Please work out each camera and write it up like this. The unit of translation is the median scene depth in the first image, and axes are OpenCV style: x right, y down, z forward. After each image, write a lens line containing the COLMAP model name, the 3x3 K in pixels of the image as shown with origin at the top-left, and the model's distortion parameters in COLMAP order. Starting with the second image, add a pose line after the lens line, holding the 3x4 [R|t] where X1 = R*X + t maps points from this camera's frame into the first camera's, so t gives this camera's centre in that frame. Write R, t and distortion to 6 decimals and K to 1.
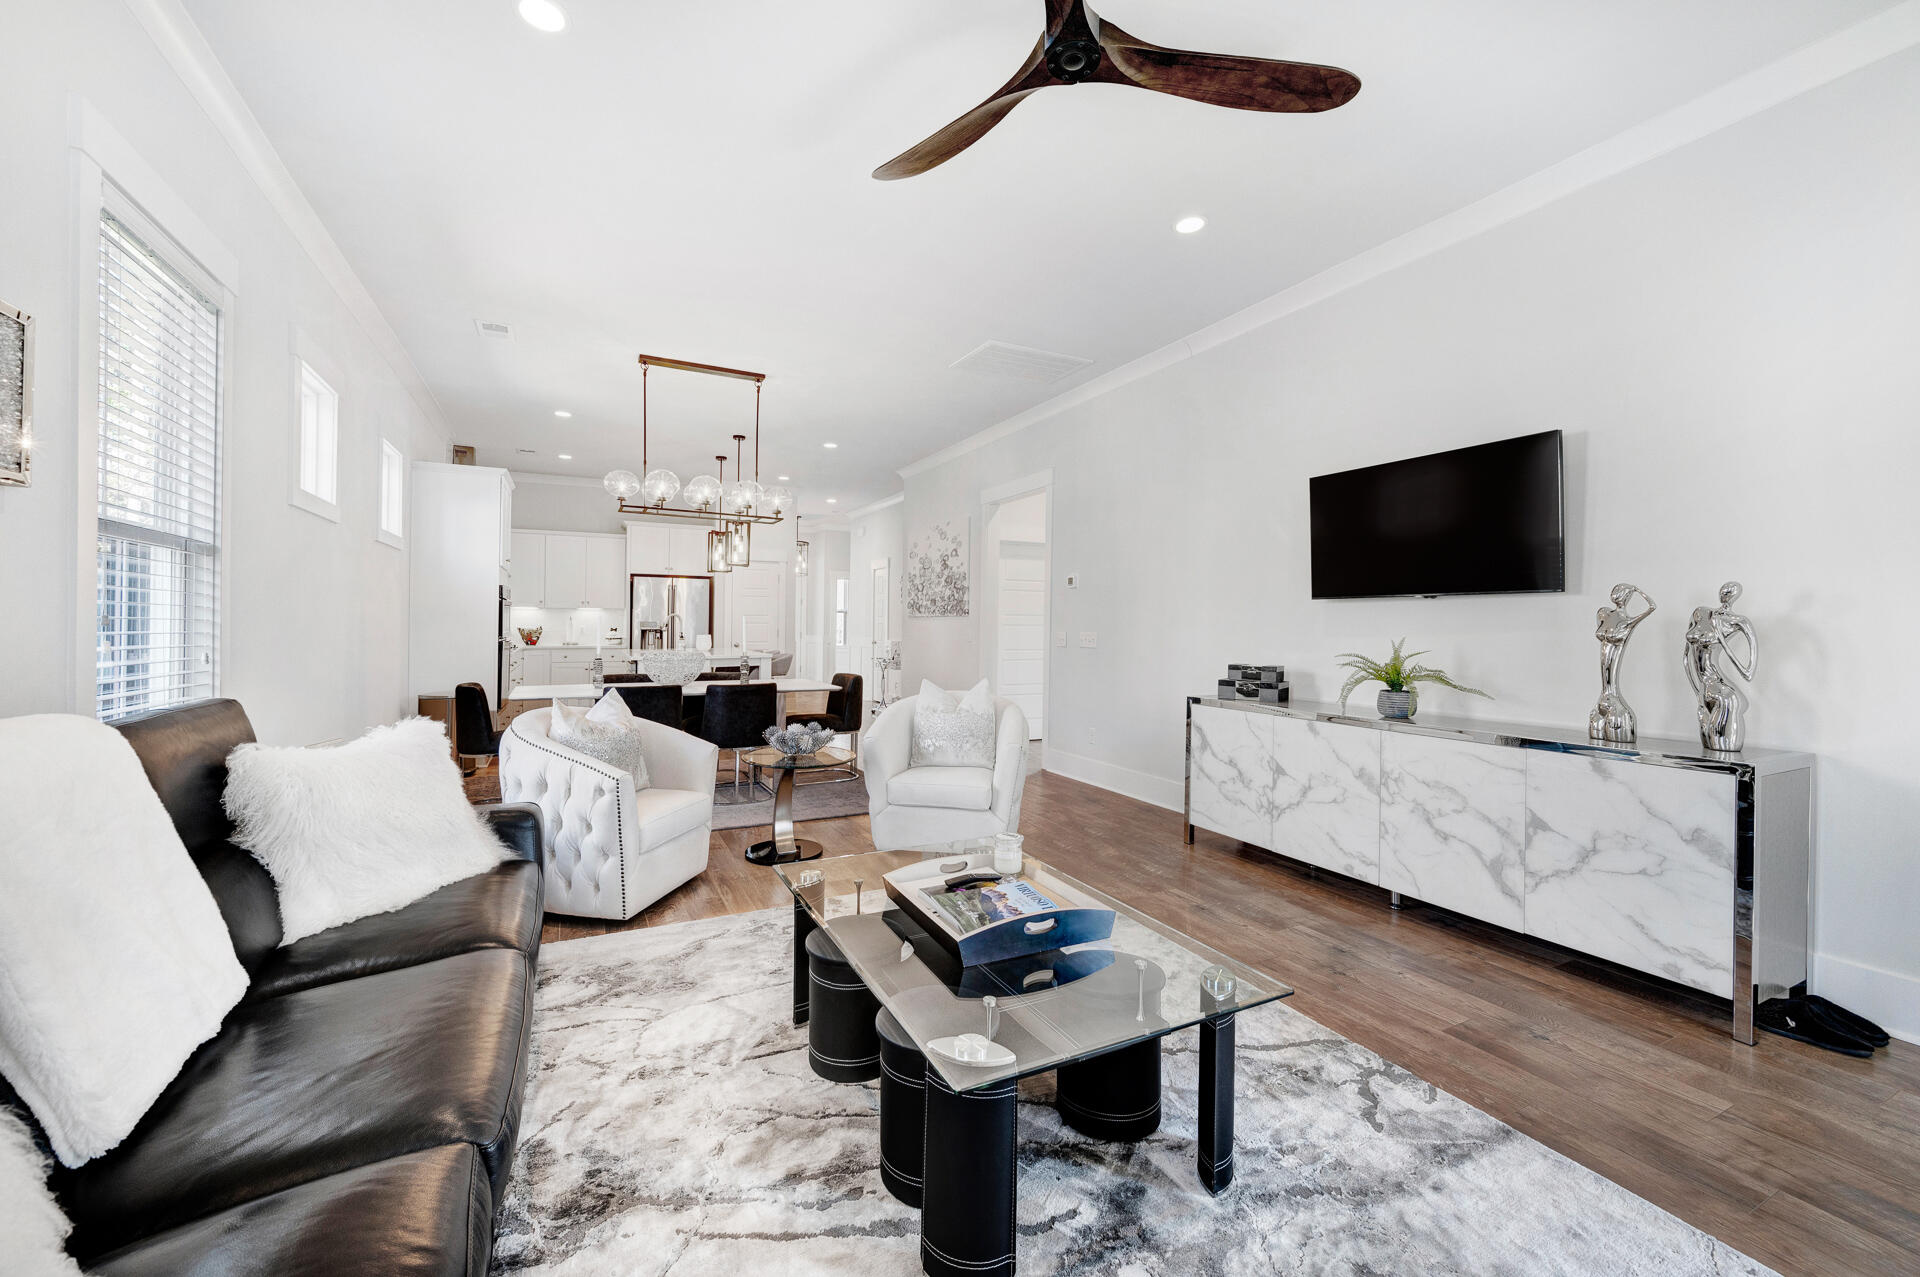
lens RADIAL K [[756.2, 0, 954.1], [0, 756.2, 625.8], [0, 0, 1]] dist [-0.000684, -0.000184]
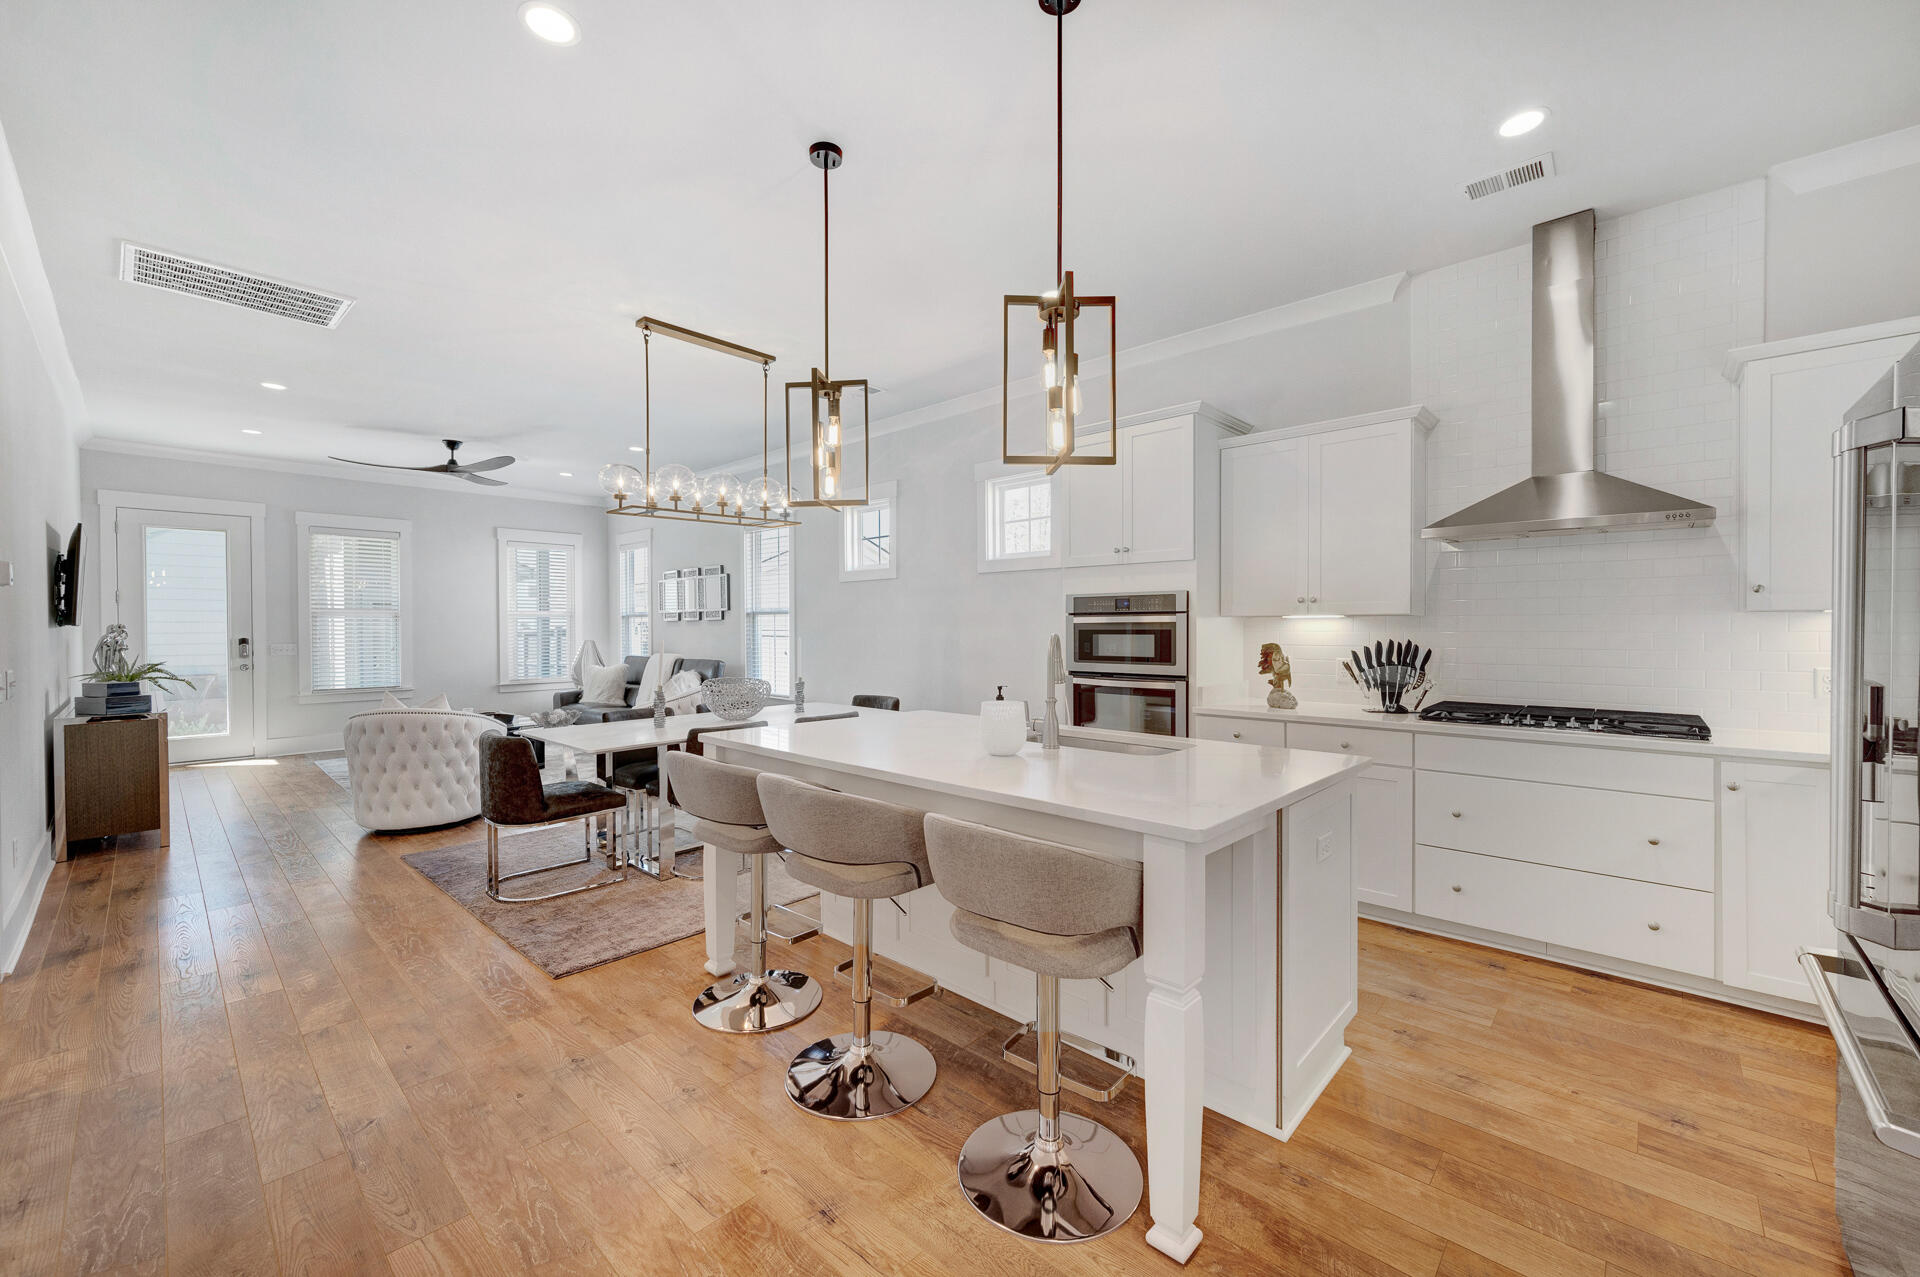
lens RADIAL K [[784.4, 0, 975.1], [0, 784.4, 638.2], [0, 0, 1]] dist [0.000163, -0.000096]
pose [[-0.939328, 0.002504, -0.343012, -0.314843], [-0.002991, 0.999876, 0.015488, -0.029590], [0.343008, 0.015574, -0.939203, 1.980318]]
